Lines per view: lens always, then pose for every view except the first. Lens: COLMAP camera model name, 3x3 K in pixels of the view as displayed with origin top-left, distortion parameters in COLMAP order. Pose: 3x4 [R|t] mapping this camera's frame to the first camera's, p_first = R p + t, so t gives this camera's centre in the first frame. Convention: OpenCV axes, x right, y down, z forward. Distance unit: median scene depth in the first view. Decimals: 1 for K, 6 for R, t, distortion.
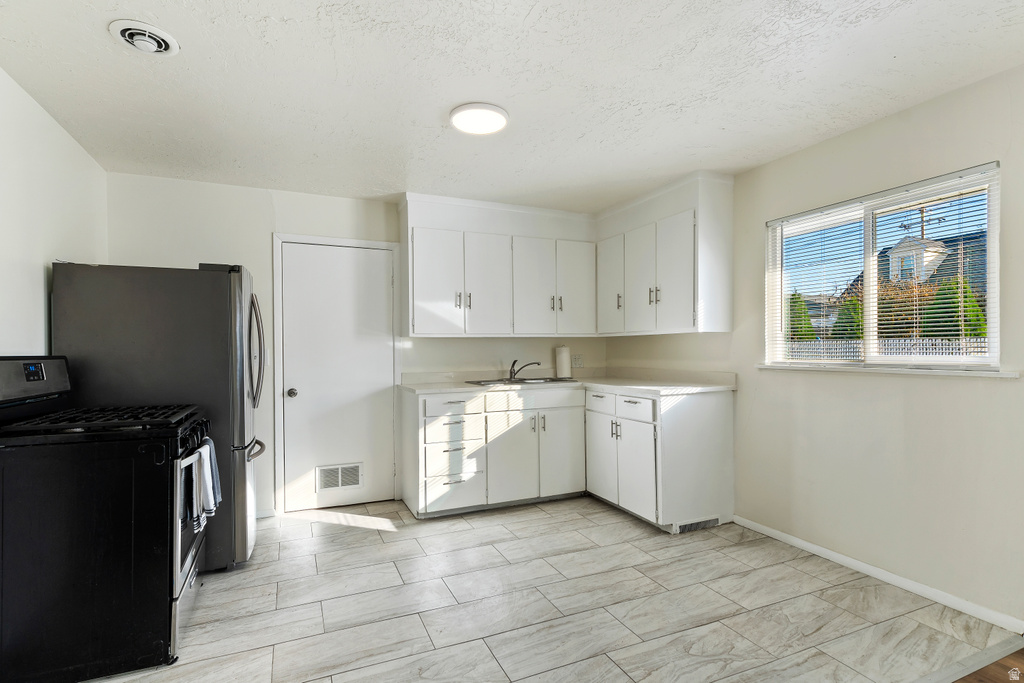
lens RADIAL K [[495.0, 0, 510.1], [0, 495.0, 349.9], [0, 0, 1]] dist [0.000491, 0.000153]
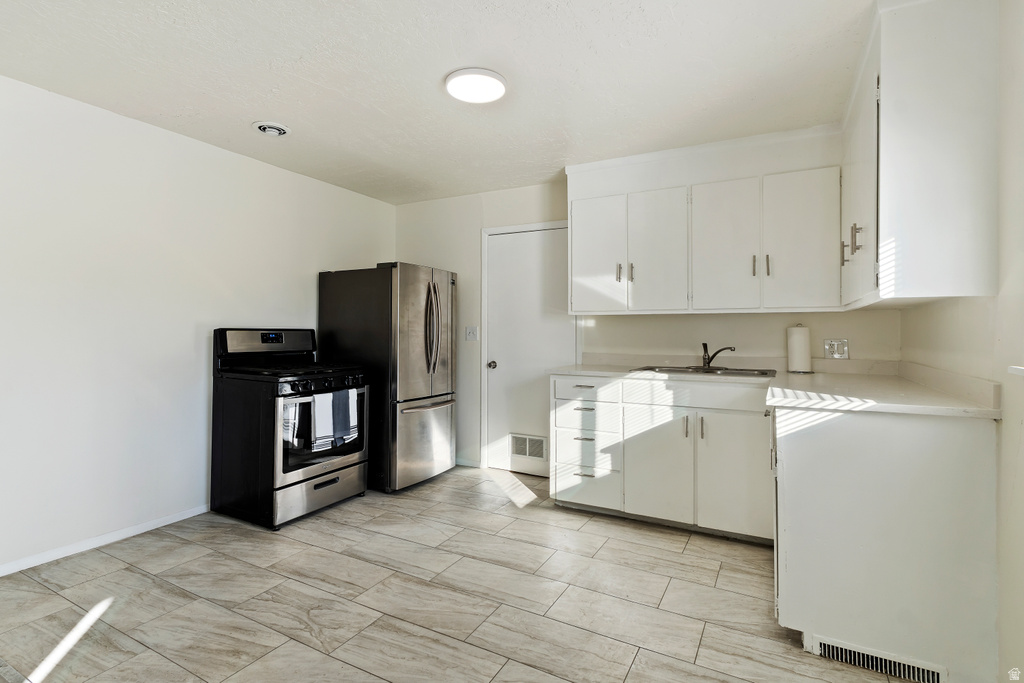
lens RADIAL K [[497.9, 0, 510.3], [0, 497.9, 320.1], [0, 0, 1]] dist [-0.000475, 0.000421]
pose [[0.615001, -0.004988, -0.788510, 0.507978], [-0.010772, 0.999834, -0.014726, -0.000659], [0.788453, 0.017551, 0.614845, 0.321516]]
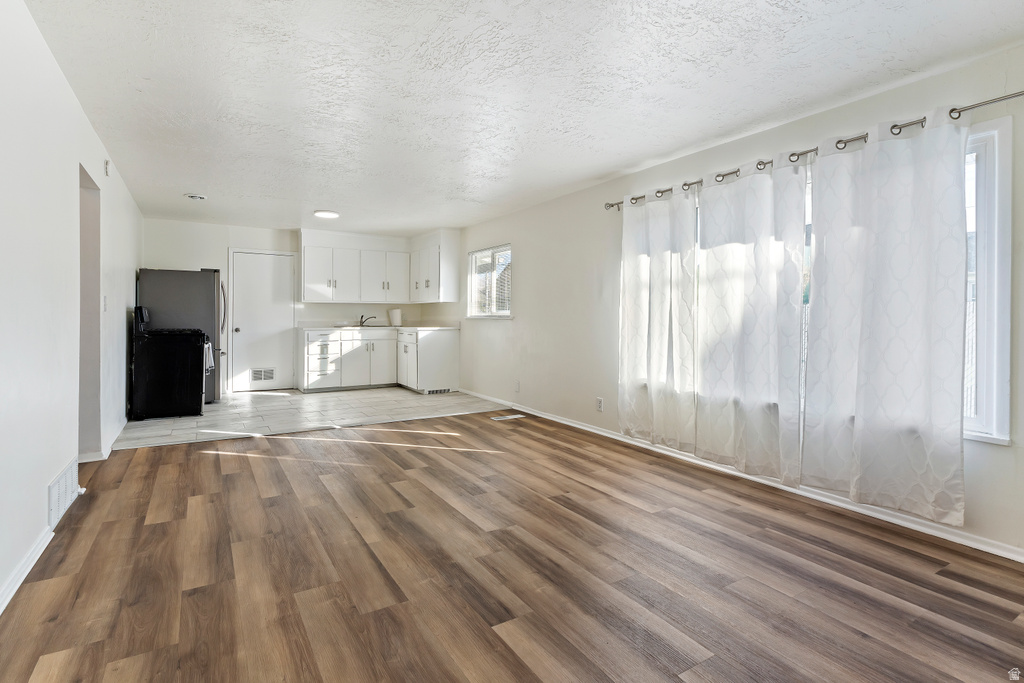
lens RADIAL K [[497.9, 0, 510.3], [0, 497.9, 320.1], [0, 0, 1]] dist [-0.000475, 0.000421]
pose [[0.990516, 0.011184, 0.136941, 0.354859], [-0.011467, 0.999933, 0.001276, 0.033718], [-0.136917, -0.002834, 0.990578, -1.090088]]
